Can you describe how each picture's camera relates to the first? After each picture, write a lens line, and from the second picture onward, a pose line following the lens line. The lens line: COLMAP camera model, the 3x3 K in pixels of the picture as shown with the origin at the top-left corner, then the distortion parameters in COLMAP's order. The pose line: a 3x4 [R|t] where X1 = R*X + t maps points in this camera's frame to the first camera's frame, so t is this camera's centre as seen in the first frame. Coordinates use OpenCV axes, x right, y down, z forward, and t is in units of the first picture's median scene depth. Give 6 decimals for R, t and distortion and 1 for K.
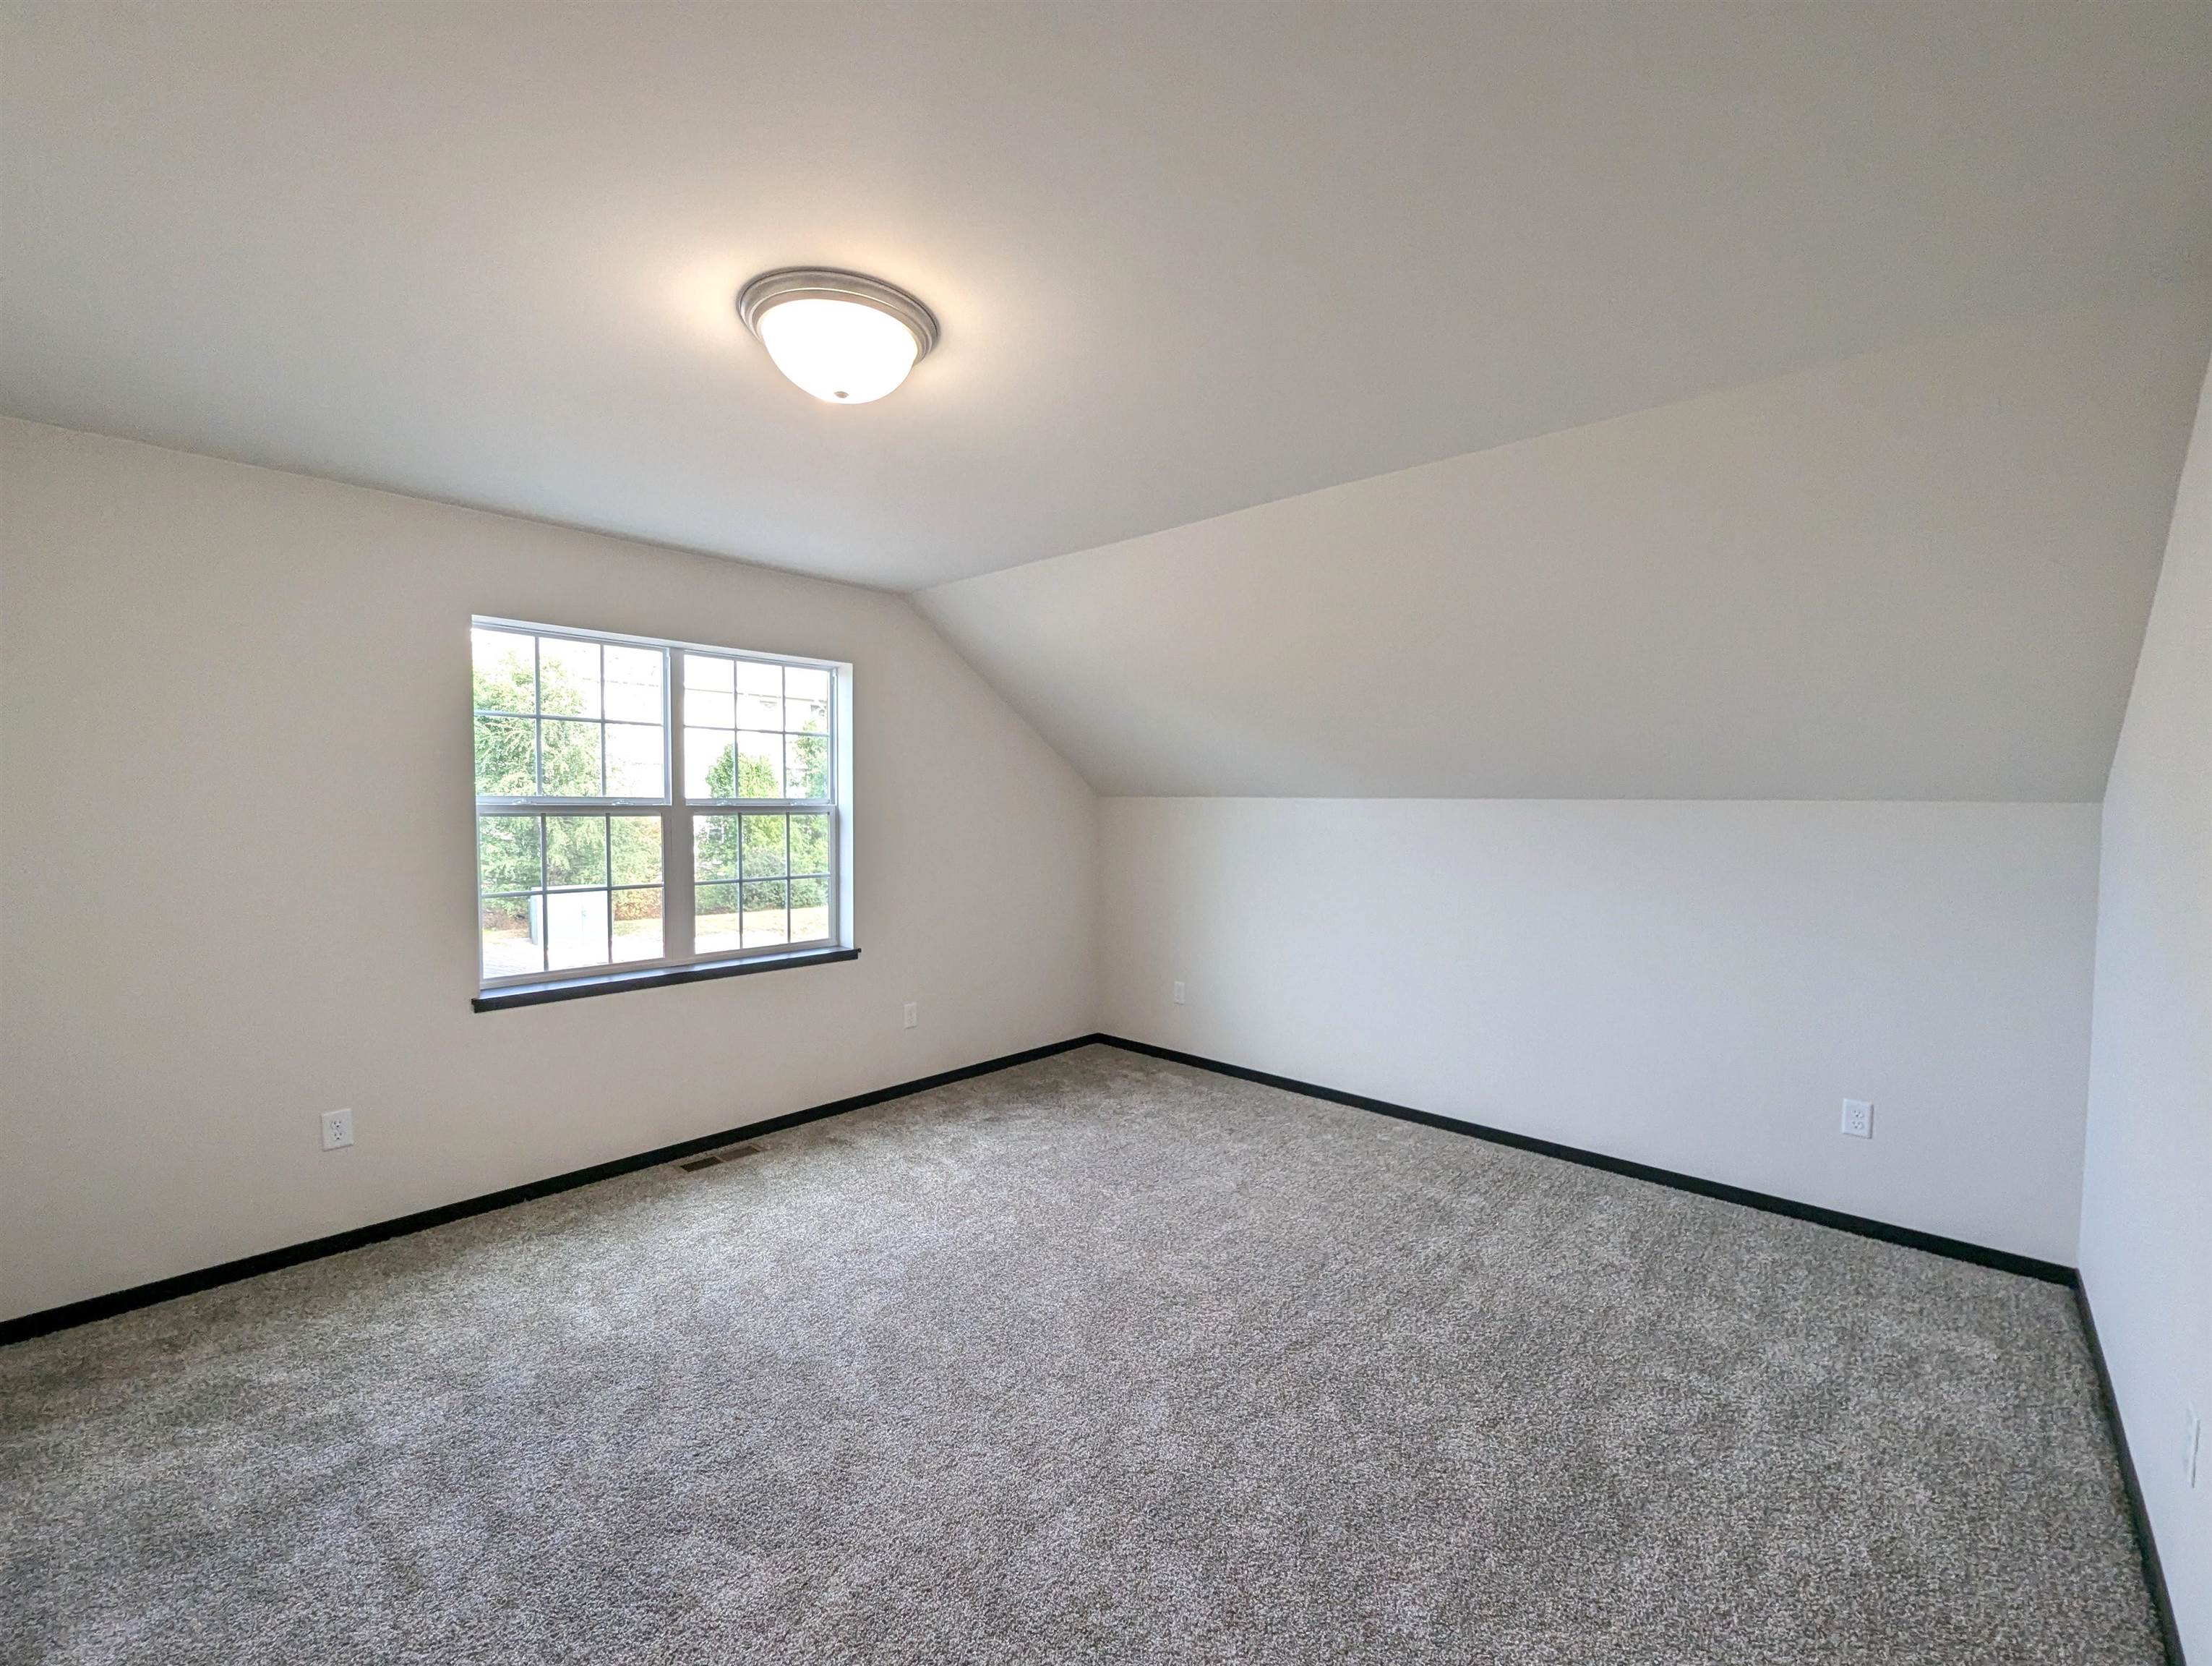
lens RADIAL K [[920.2, 0, 1112.2], [0, 920.2, 840.1], [0, 0, 1]] dist [-0.000020, -0.000405]
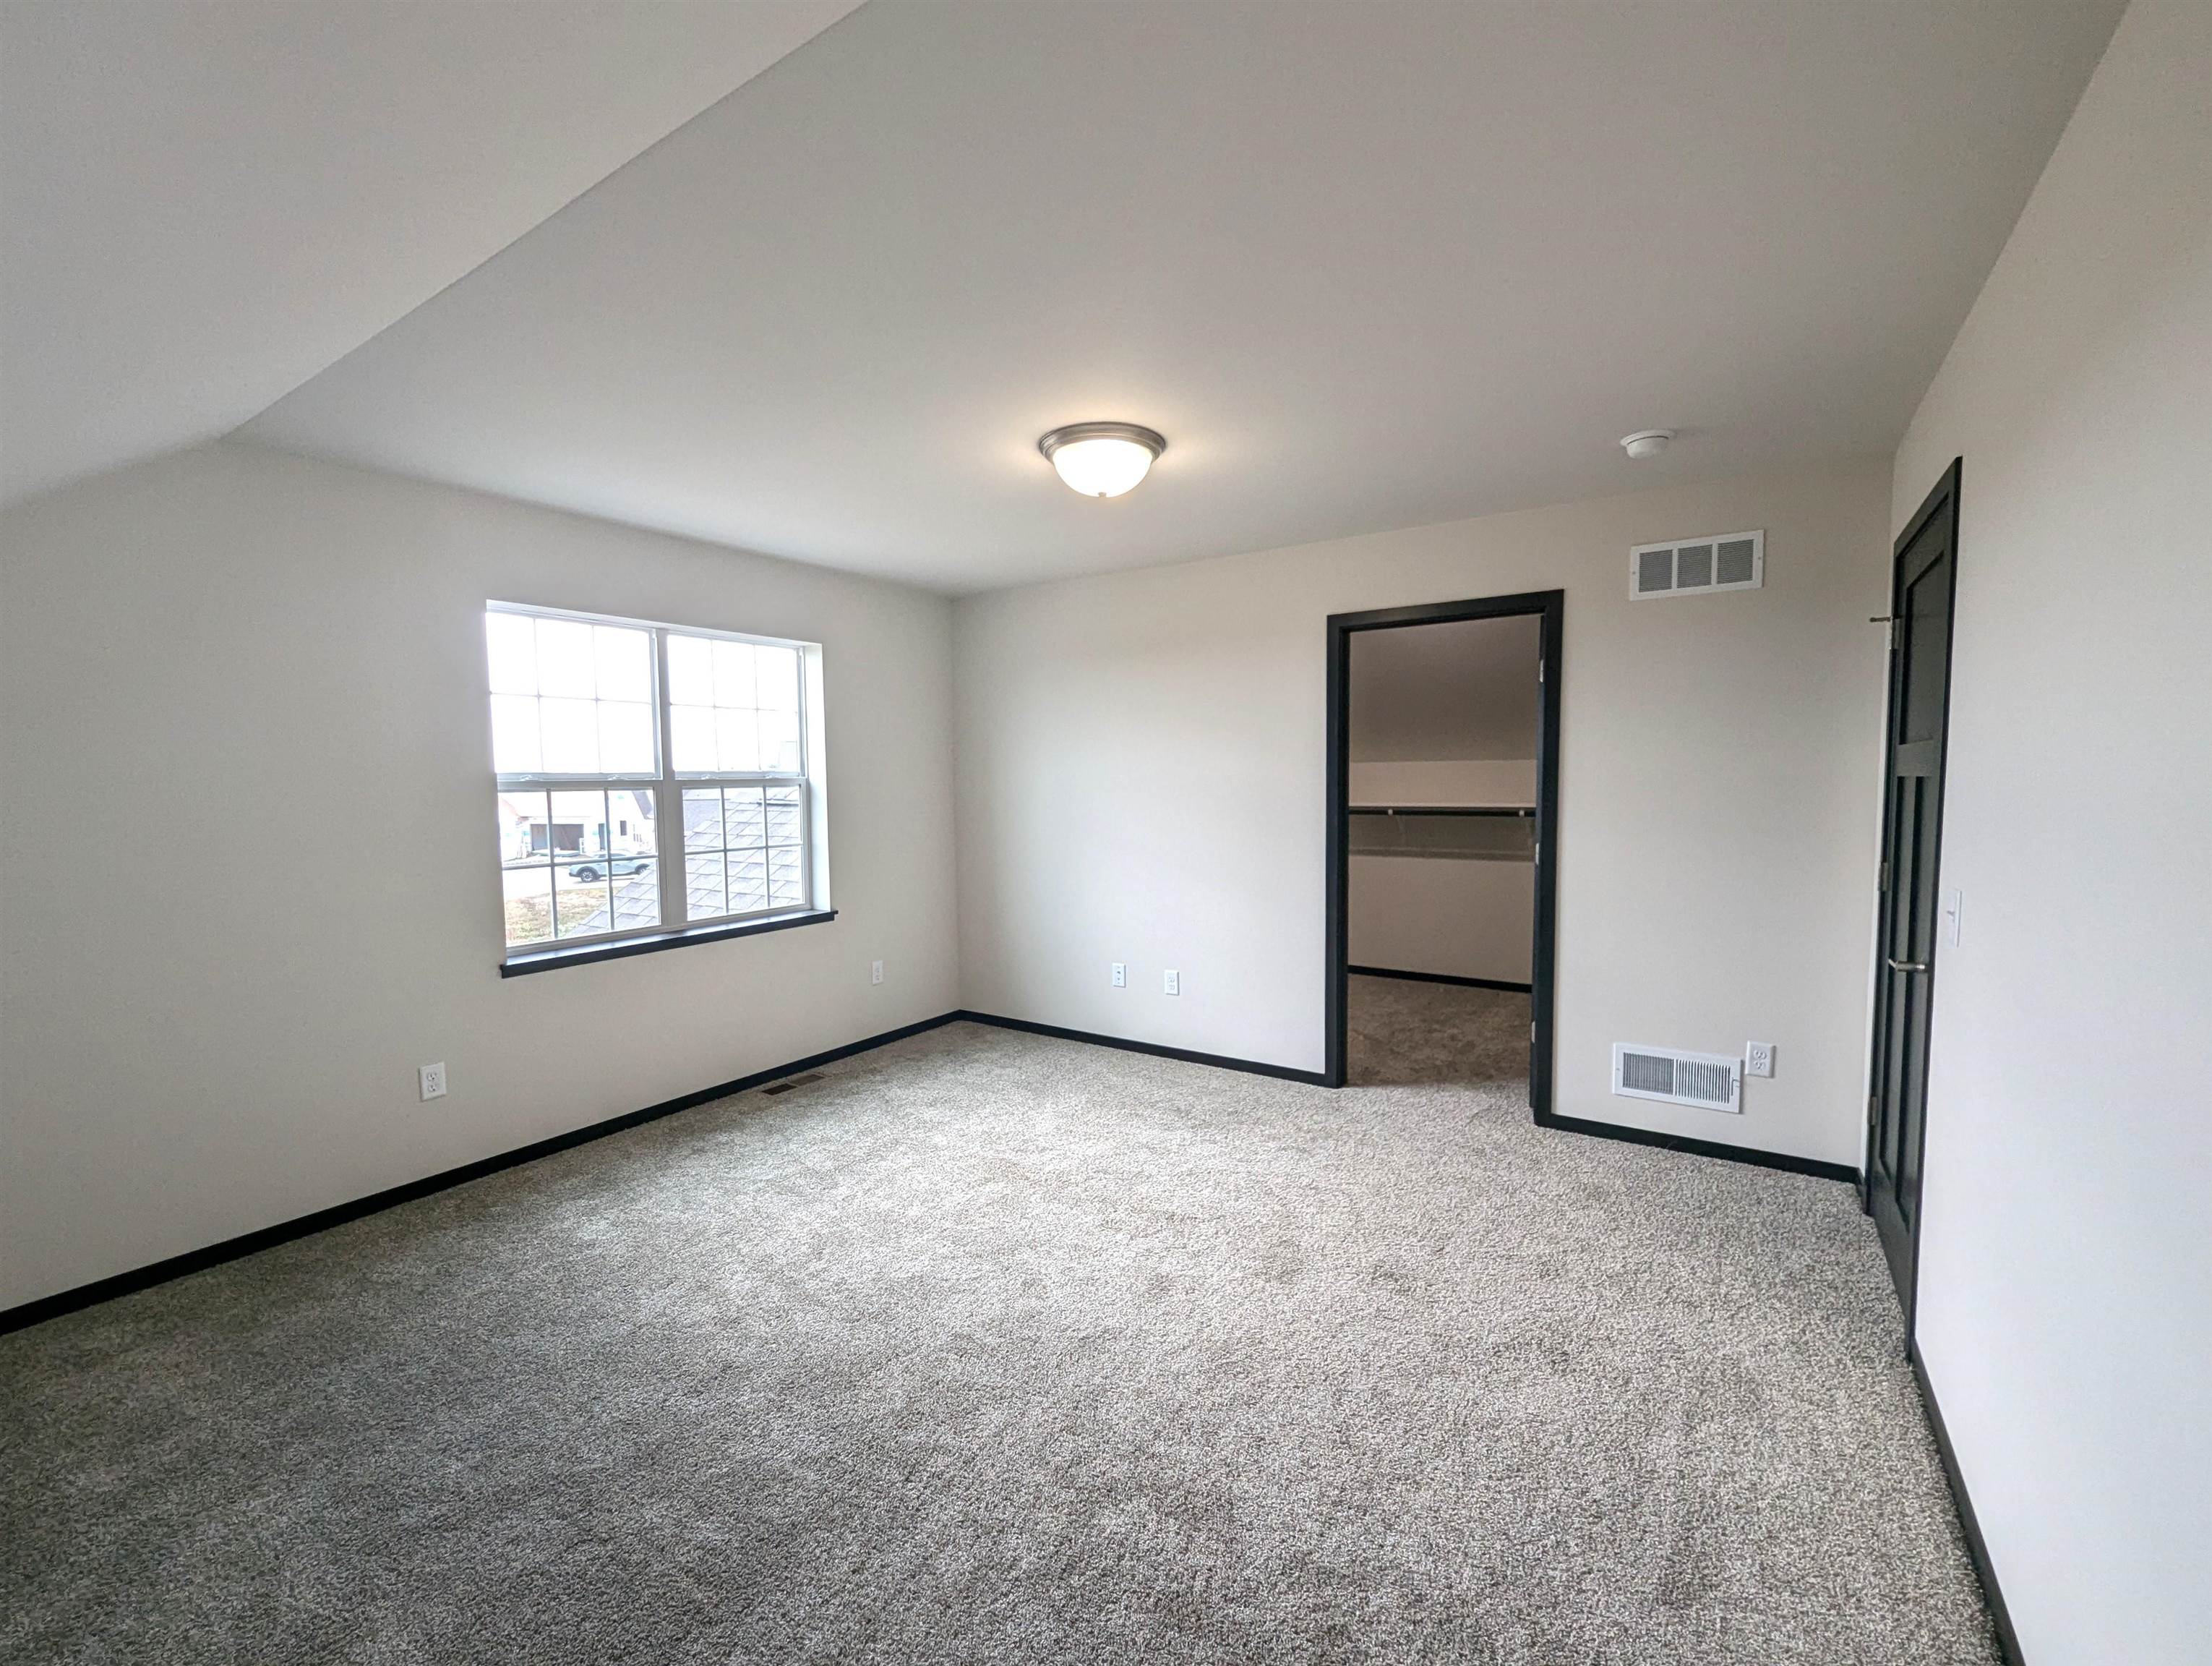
lens RADIAL K [[920.2, 0, 1112.2], [0, 920.2, 840.1], [0, 0, 1]] dist [-0.000020, -0.000405]
pose [[0.989940, -0.028219, 0.138642, -0.117568], [0.023698, 0.999136, 0.034152, 0.007735], [-0.139486, -0.030523, 0.989753, -0.117750]]
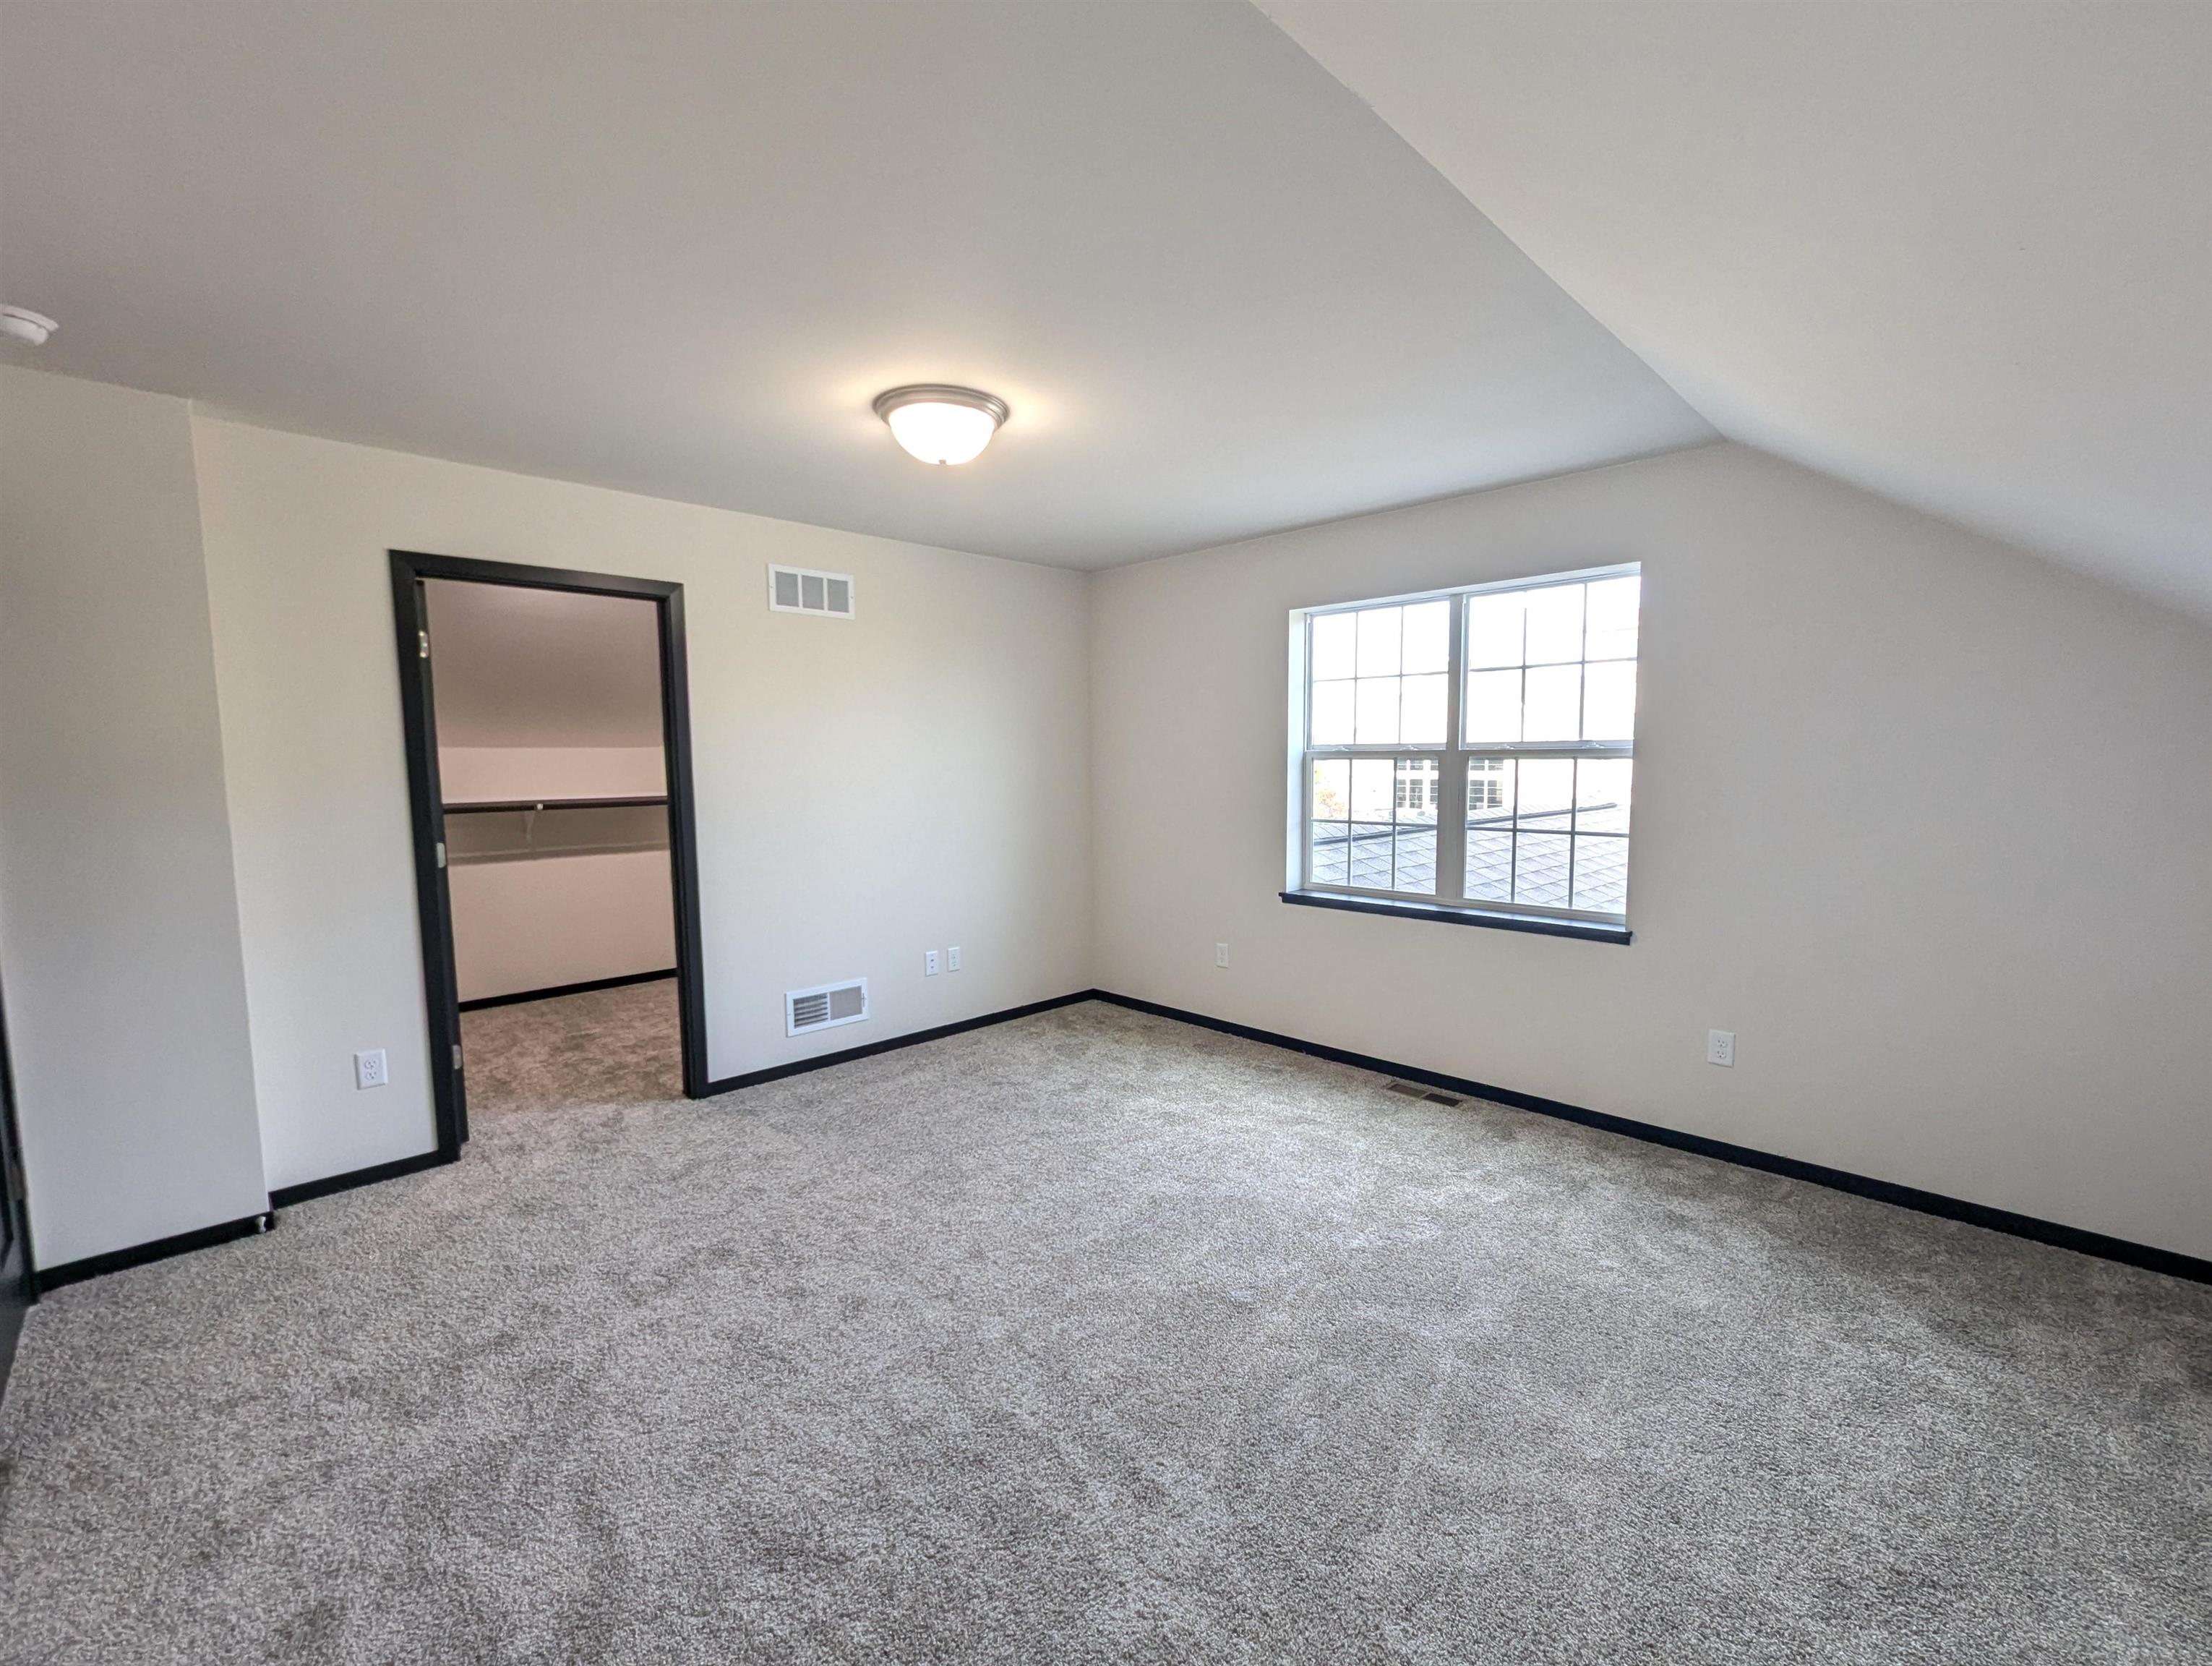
lens RADIAL K [[973.1, 0, 1110.5], [0, 973.1, 842.4], [0, 0, 1]] dist [-0.001583, -0.000373]
pose [[-0.069171, 0.091971, -0.993356, 0.646257], [-0.025809, 0.995243, 0.093943, -0.027559], [0.997271, 0.032136, -0.066468, 0.703839]]
